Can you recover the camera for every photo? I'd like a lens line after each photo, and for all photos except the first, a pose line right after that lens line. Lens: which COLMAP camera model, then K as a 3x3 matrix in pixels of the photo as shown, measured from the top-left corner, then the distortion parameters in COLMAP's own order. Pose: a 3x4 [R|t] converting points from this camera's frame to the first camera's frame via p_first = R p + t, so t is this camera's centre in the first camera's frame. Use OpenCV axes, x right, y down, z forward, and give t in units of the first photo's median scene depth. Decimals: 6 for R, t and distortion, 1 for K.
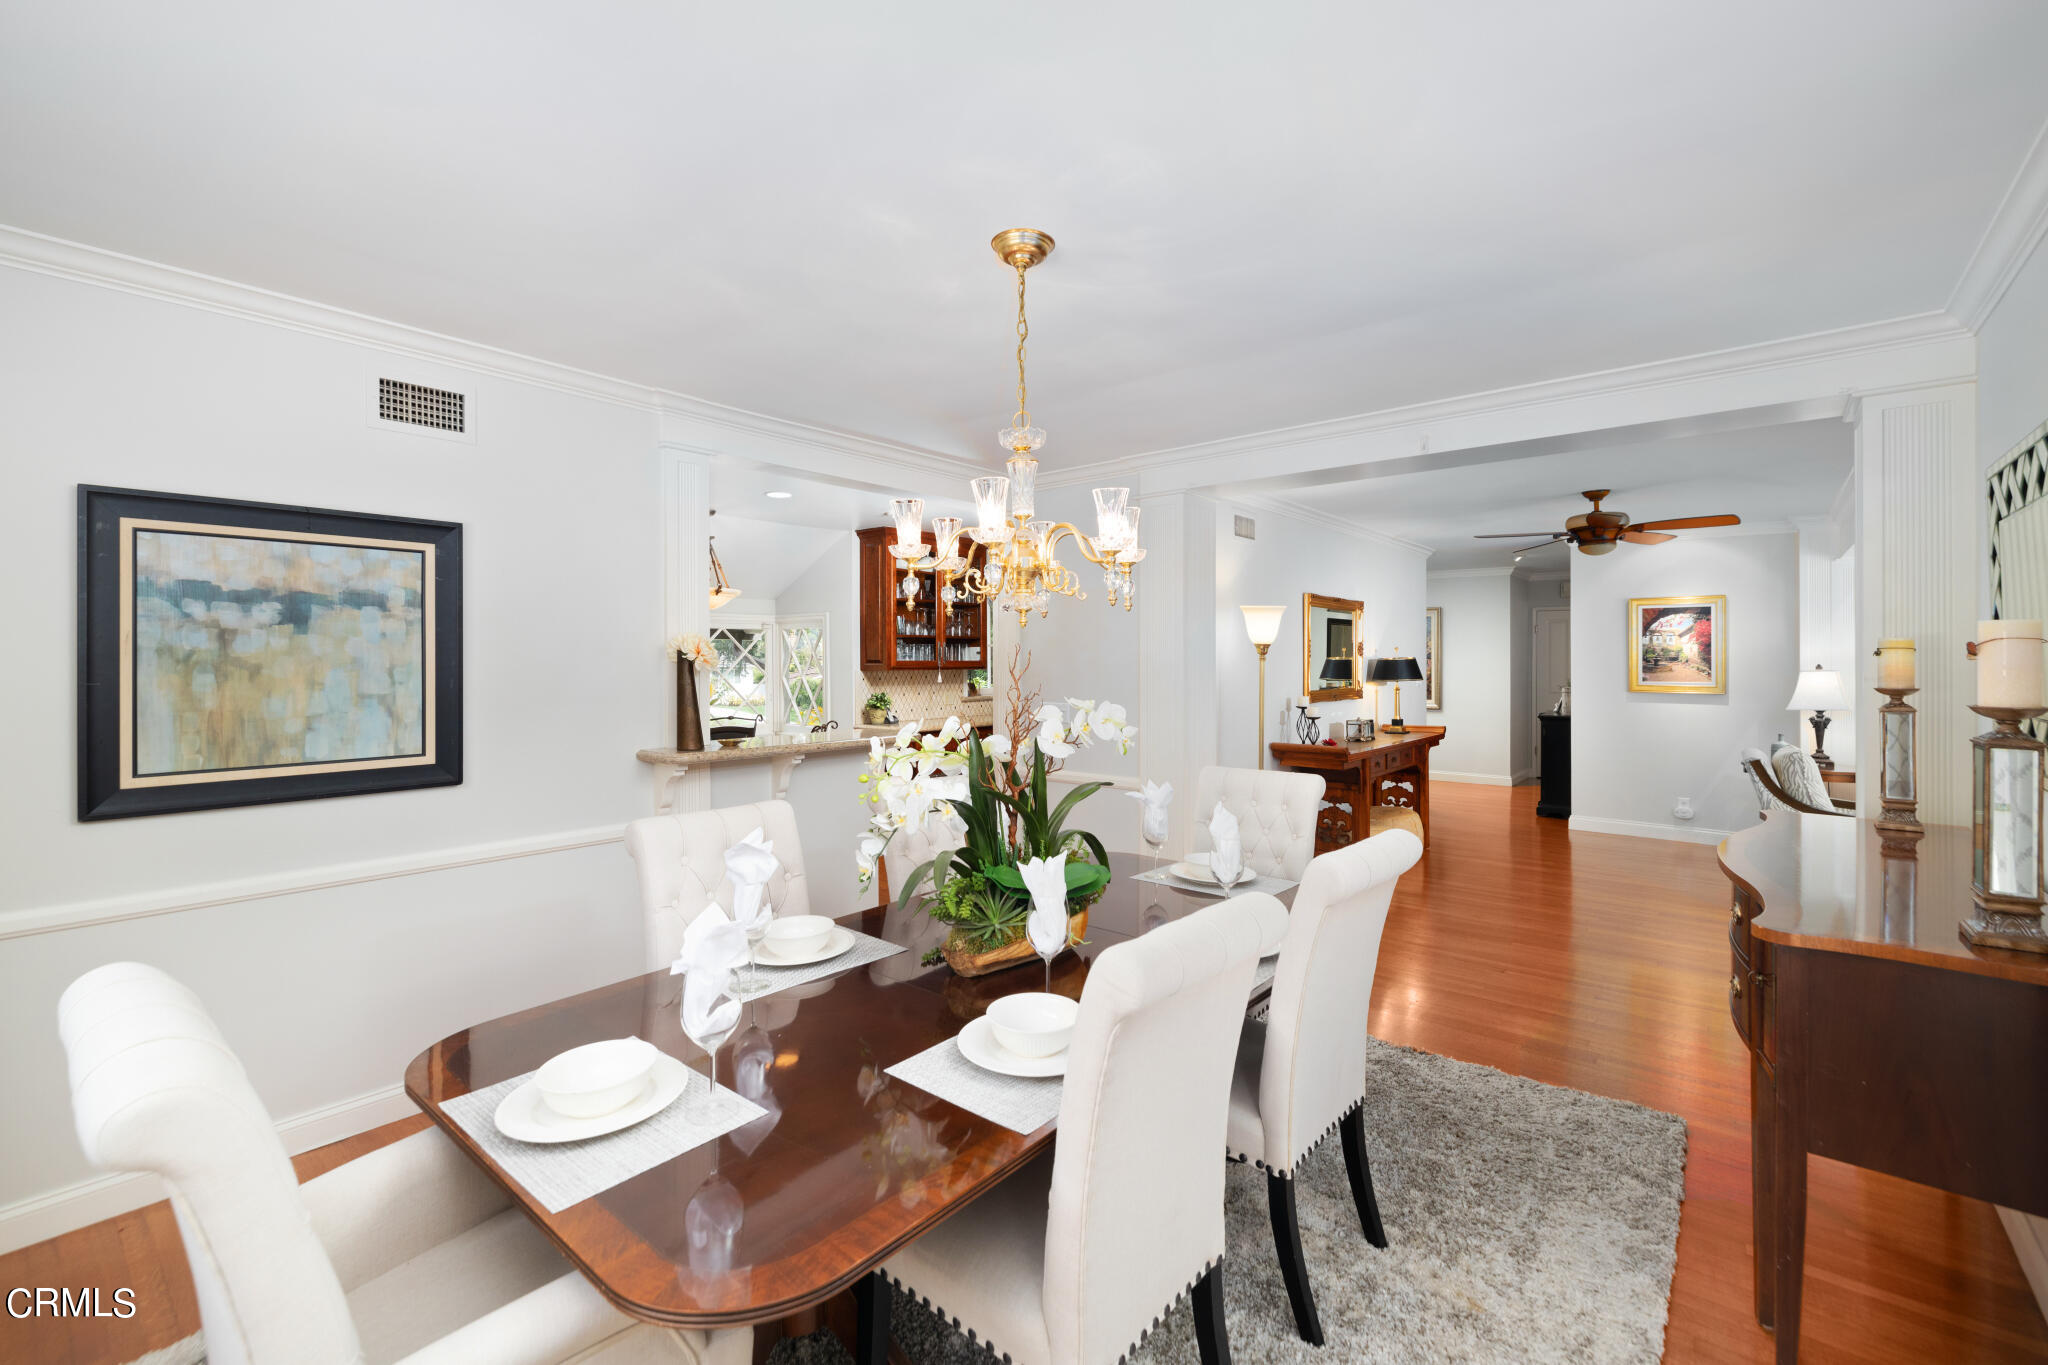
lens RADIAL K [[869.0, 0, 1023.4], [0, 869.0, 661.9], [0, 0, 1]] dist [0.001215, -0.000188]
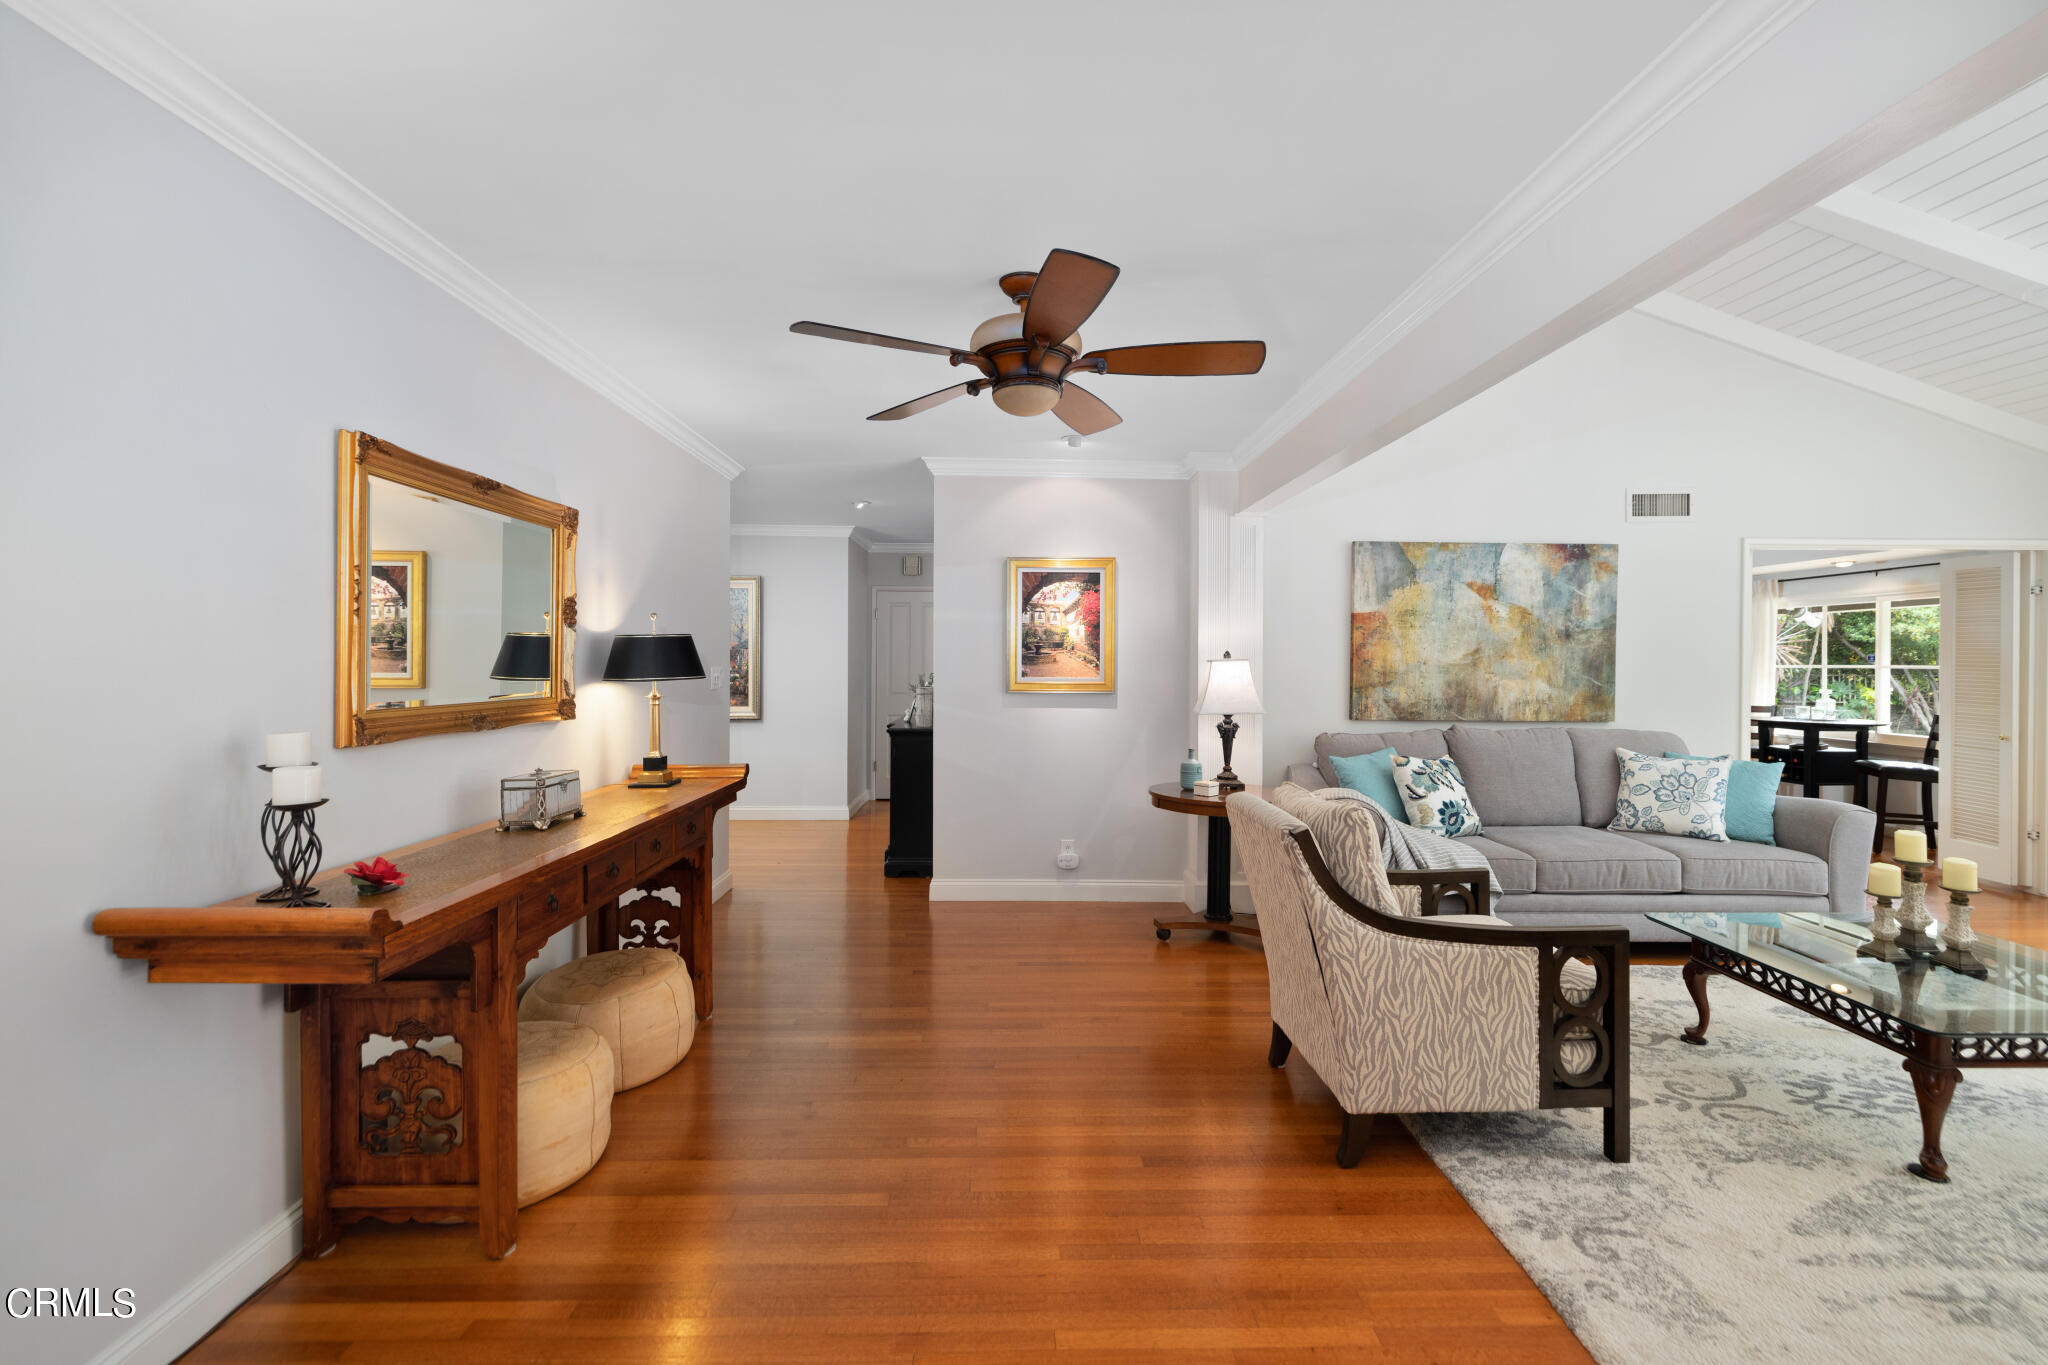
lens RADIAL K [[869.0, 0, 1023.4], [0, 869.0, 661.9], [0, 0, 1]] dist [0.001215, -0.000188]
pose [[0.752724, 0.002855, 0.658331, 0.262060], [-0.002331, 0.999996, -0.001673, 0.011531], [-0.658333, -0.000275, 0.752727, 0.487775]]
